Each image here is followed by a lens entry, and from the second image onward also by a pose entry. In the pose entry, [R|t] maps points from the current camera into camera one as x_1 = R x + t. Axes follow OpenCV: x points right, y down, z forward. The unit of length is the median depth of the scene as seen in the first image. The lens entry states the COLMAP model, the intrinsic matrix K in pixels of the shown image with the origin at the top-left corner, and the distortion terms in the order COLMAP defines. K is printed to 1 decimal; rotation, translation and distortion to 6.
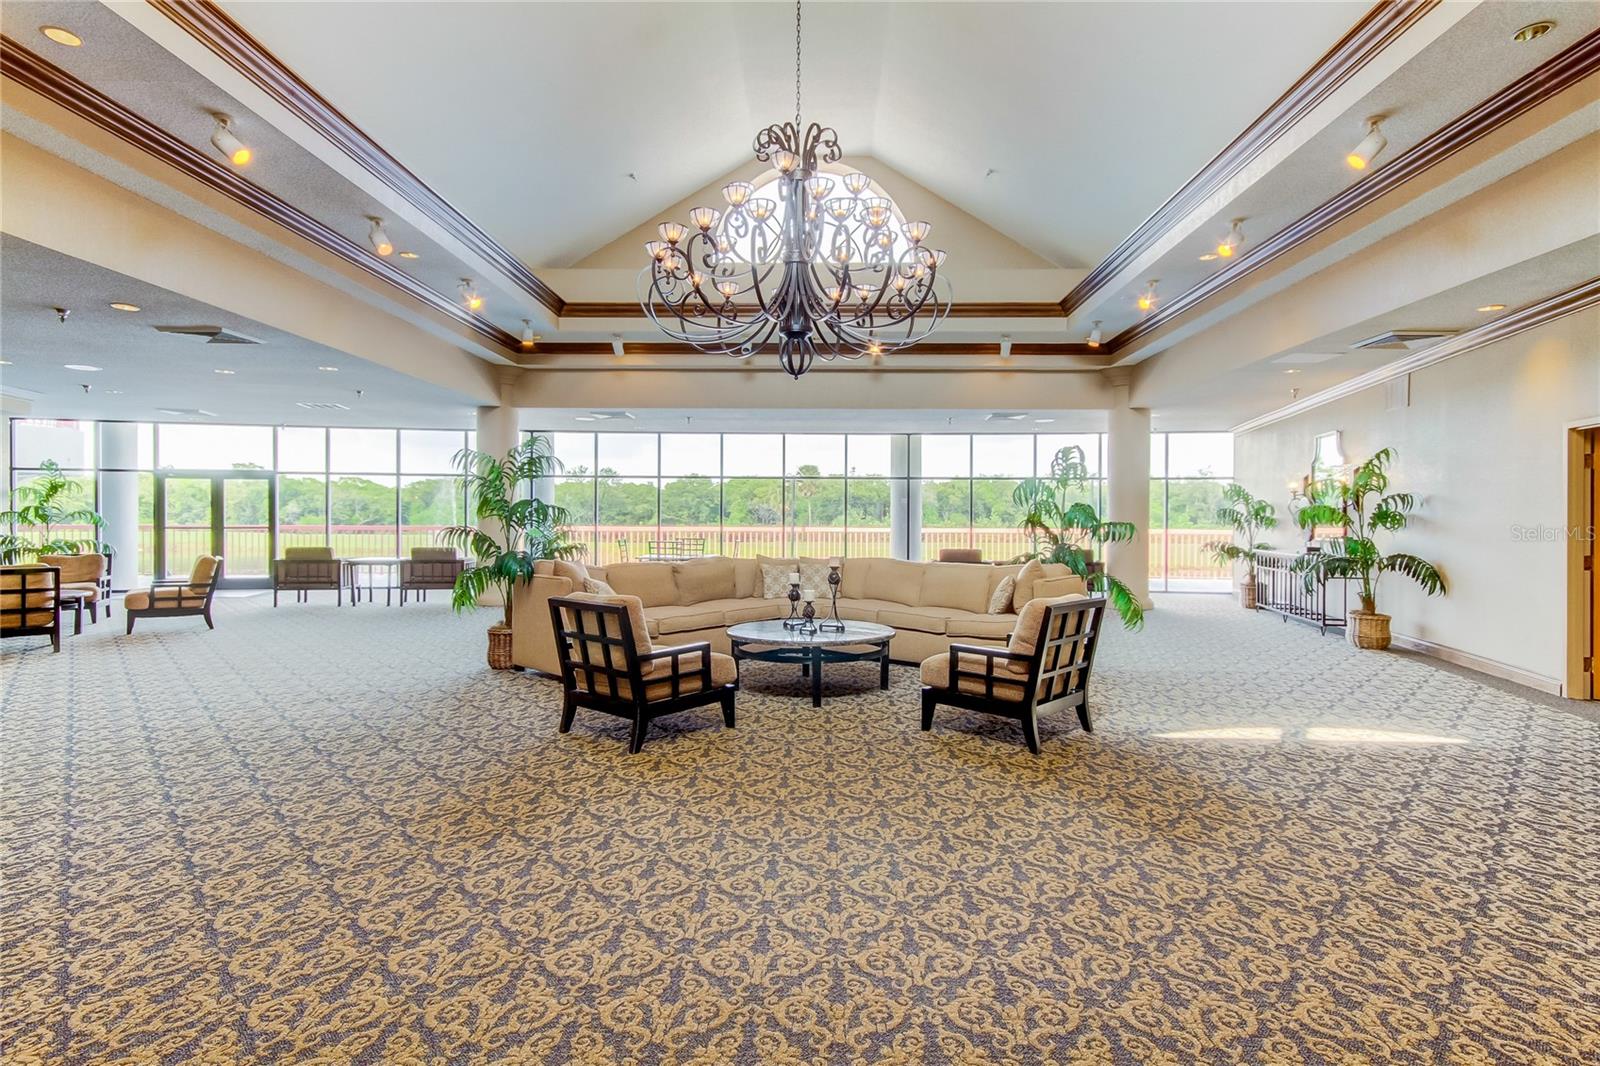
lens RADIAL K [[805.4, 0, 804.9], [0, 805.4, 527.9], [0, 0, 1]] dist [0.018526, 0.000165]
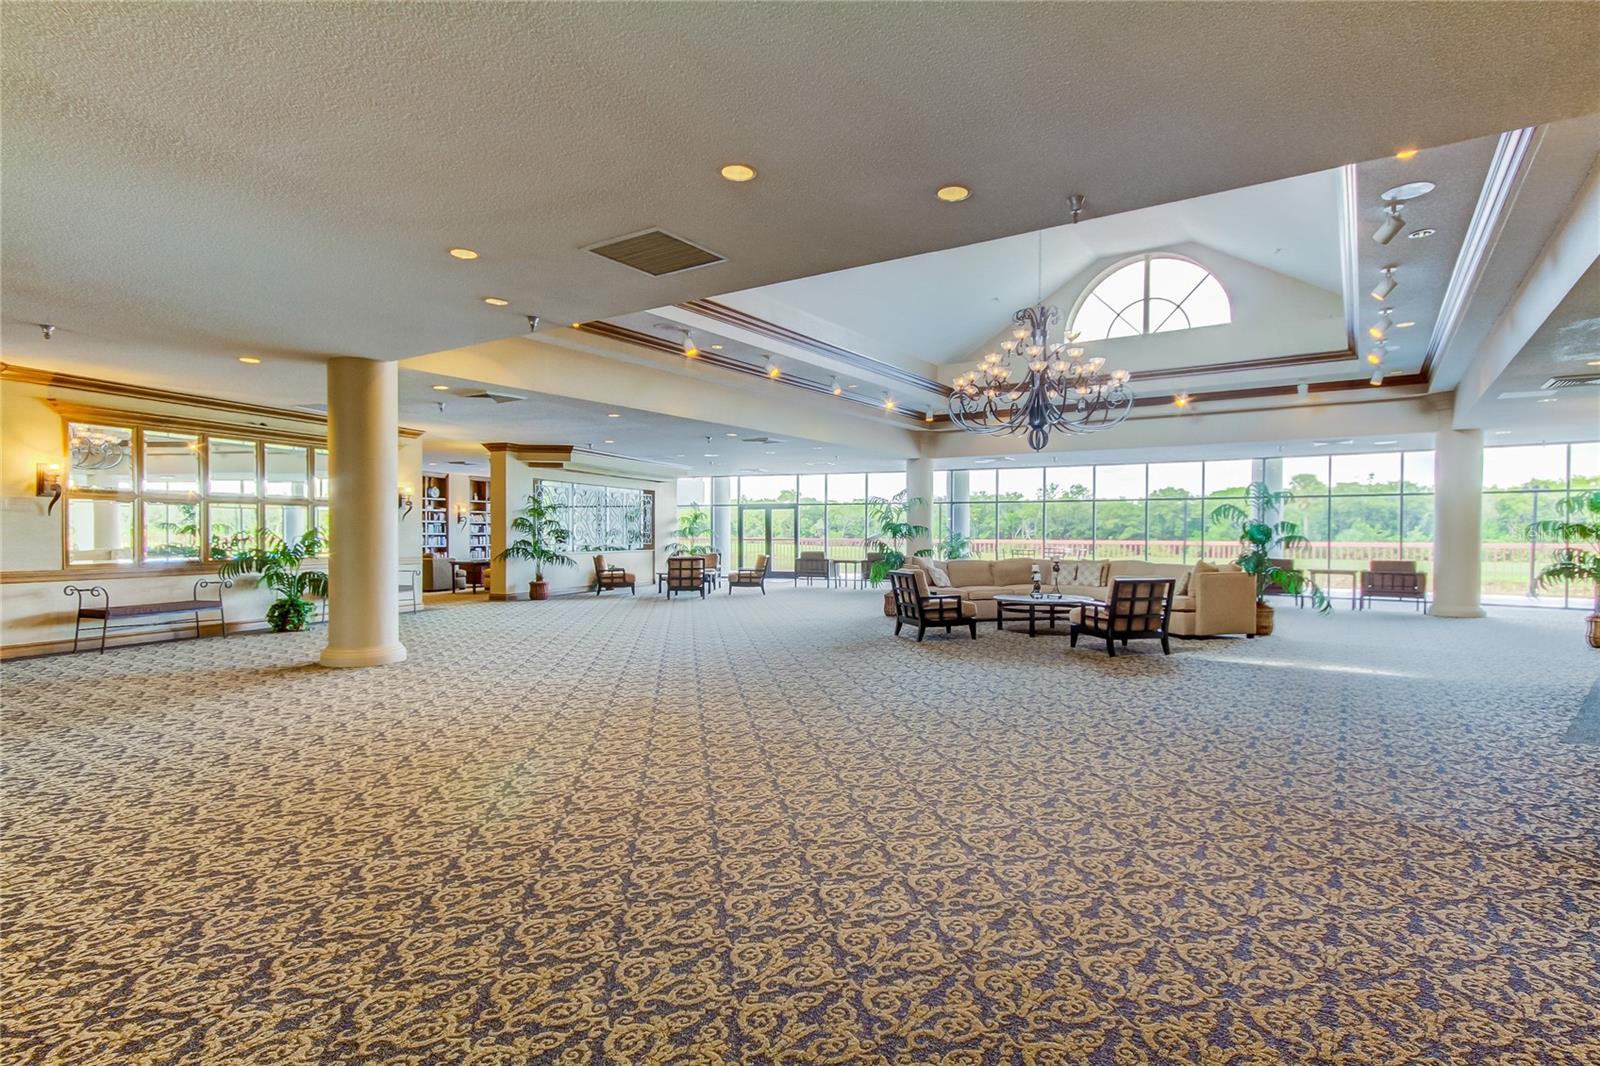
lens RADIAL K [[805.4, 0, 804.9], [0, 805.4, 527.9], [0, 0, 1]] dist [0.018526, 0.000165]
pose [[0.834383, -0.004734, -0.551164, 0.281033], [-0.005719, 0.999835, -0.017245, 0.005260], [0.551155, 0.017541, 0.834218, -0.375741]]
